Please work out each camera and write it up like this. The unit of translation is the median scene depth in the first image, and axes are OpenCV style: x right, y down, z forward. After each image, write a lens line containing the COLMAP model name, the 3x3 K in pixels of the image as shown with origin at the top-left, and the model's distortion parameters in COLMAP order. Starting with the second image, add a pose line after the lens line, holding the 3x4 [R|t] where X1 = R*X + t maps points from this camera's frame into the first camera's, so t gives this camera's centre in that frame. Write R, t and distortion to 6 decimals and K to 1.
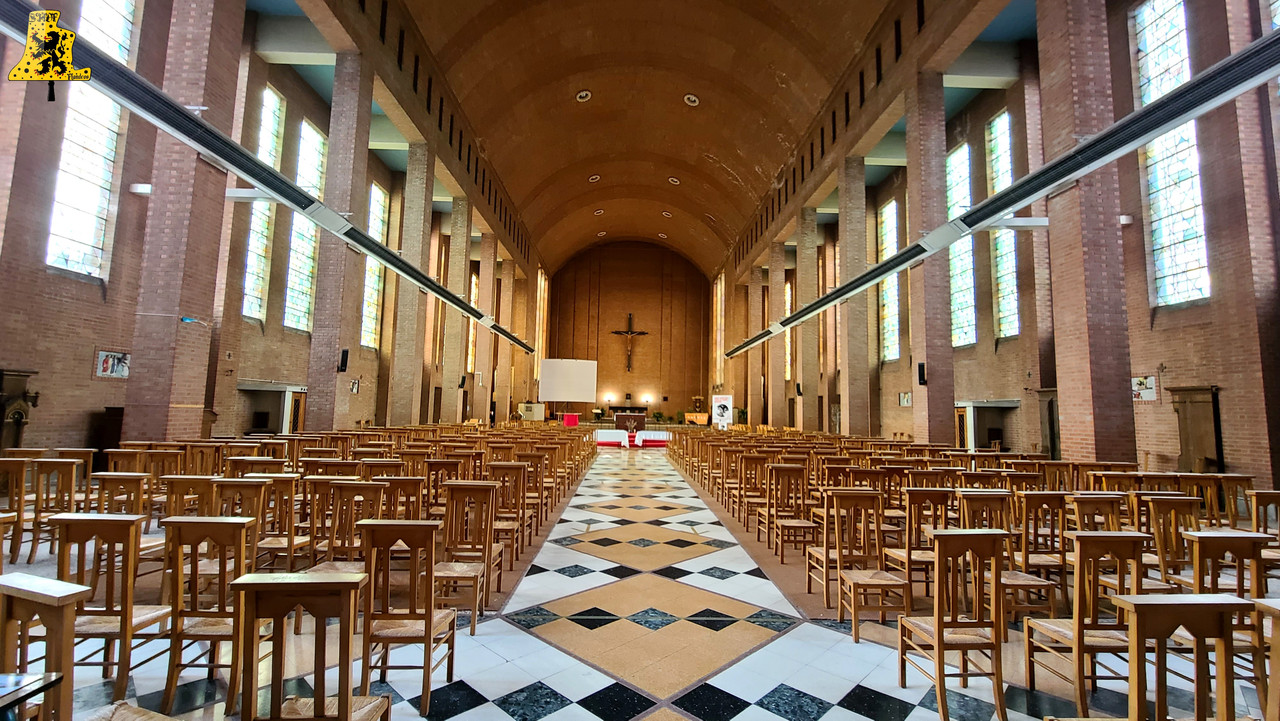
lens RADIAL K [[514.6, 0, 640.0], [0, 514.6, 360.5], [0, 0, 1]] dist [-0.000117, -0.000068]
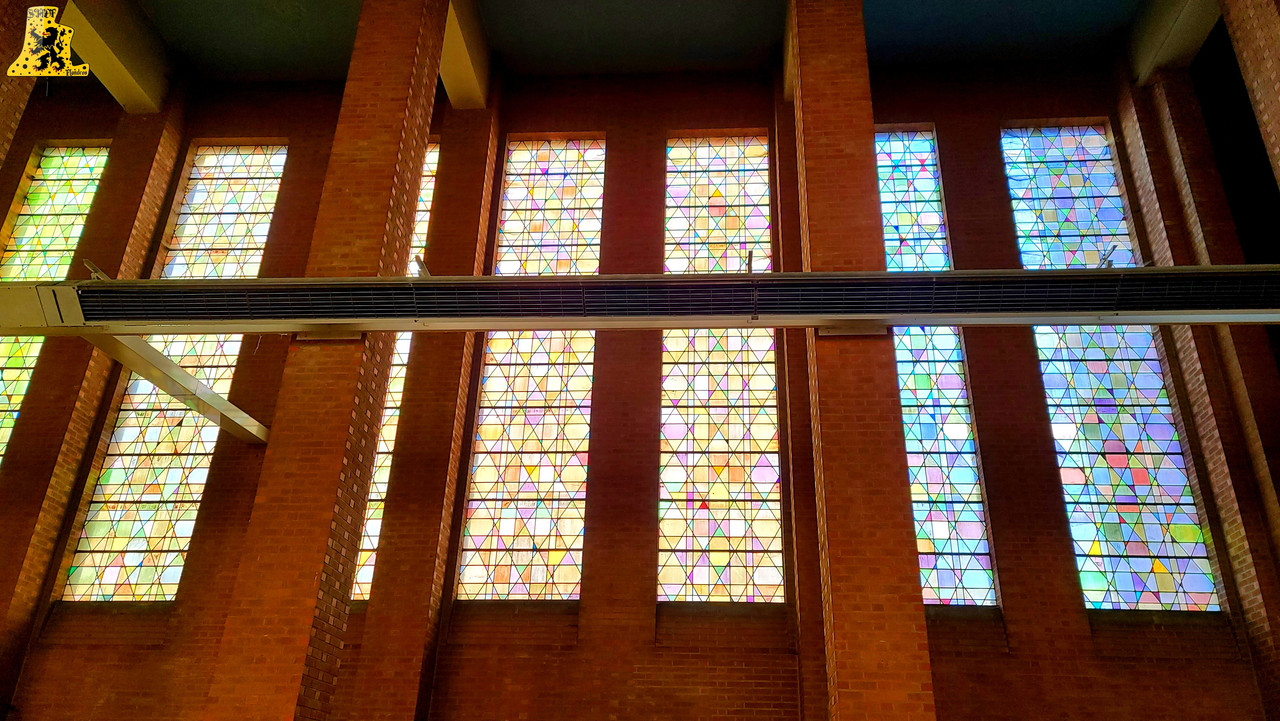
lens RADIAL K [[967.0, 0, 640.0], [0, 967.0, 360.5], [0, 0, 1]] dist [0.048707, 0.001010]
pose [[0.096485, 0.425765, 0.899675, -0.013139], [-0.123061, 0.902060, -0.413696, 0.037543], [-0.987698, -0.070799, 0.139430, 0.365171]]
